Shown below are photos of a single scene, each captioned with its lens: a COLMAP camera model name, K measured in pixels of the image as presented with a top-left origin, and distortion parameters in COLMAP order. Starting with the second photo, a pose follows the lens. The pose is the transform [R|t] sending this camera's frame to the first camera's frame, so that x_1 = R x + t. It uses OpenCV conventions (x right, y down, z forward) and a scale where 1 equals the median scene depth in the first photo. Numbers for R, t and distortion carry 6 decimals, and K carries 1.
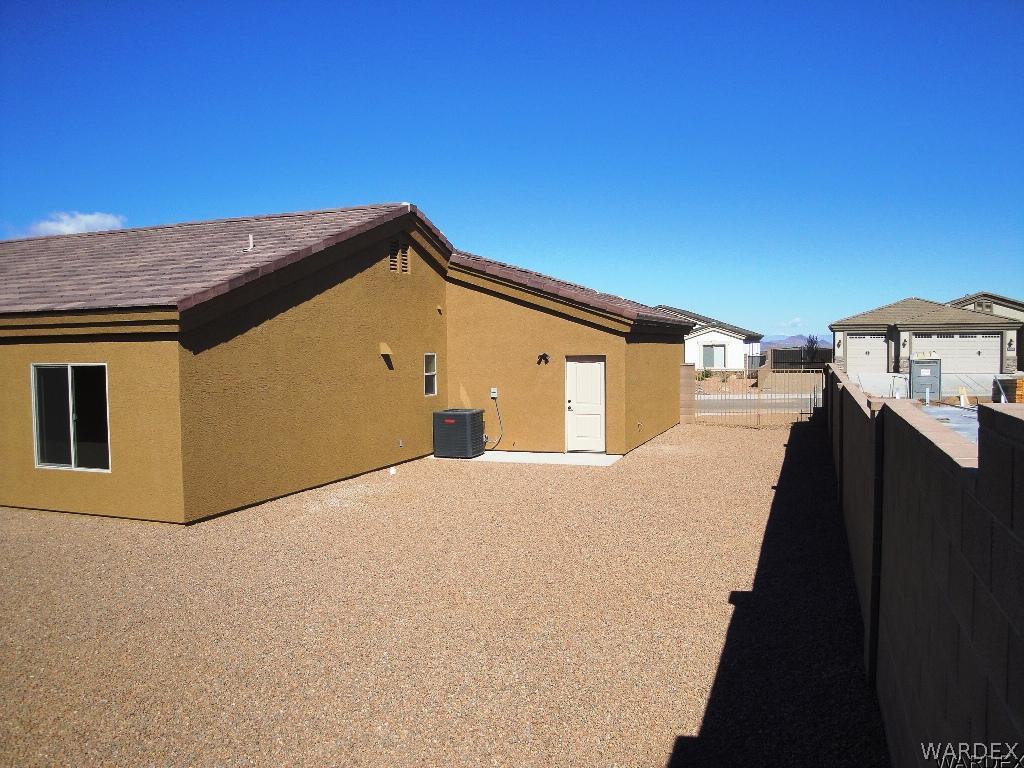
lens RADIAL K [[843.0, 0, 512.7], [0, 843.0, 388.0], [0, 0, 1]] dist [-0.168685, 0.150979]
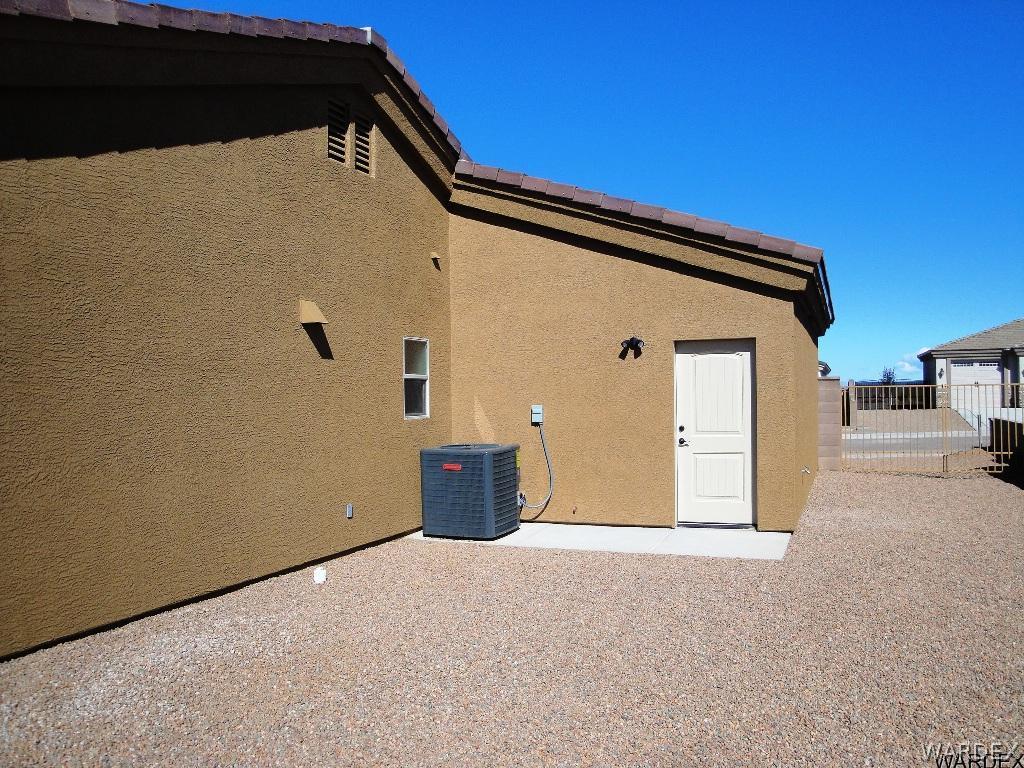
lens RADIAL K [[843.0, 0, 512.7], [0, 843.0, 388.0], [0, 0, 1]] dist [-0.168685, 0.150979]
pose [[0.999449, -0.002598, -0.033090, -0.022261], [0.000714, 0.998384, -0.056819, 0.022133], [0.033184, 0.056764, 0.997836, 0.521837]]
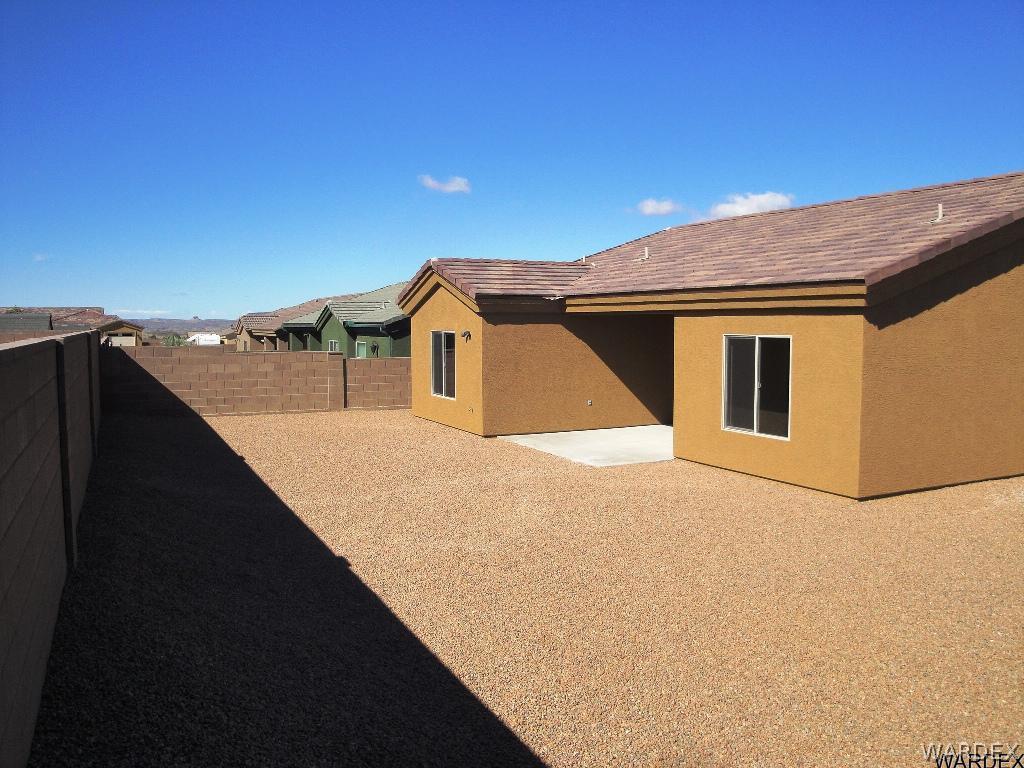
lens RADIAL K [[843.0, 0, 512.7], [0, 843.0, 388.0], [0, 0, 1]] dist [-0.168685, 0.150979]
pose [[0.722699, 0.061448, -0.688426, -0.016674], [-0.040499, 0.998094, 0.046572, 0.000963], [0.689975, -0.005777, 0.723810, -0.007363]]
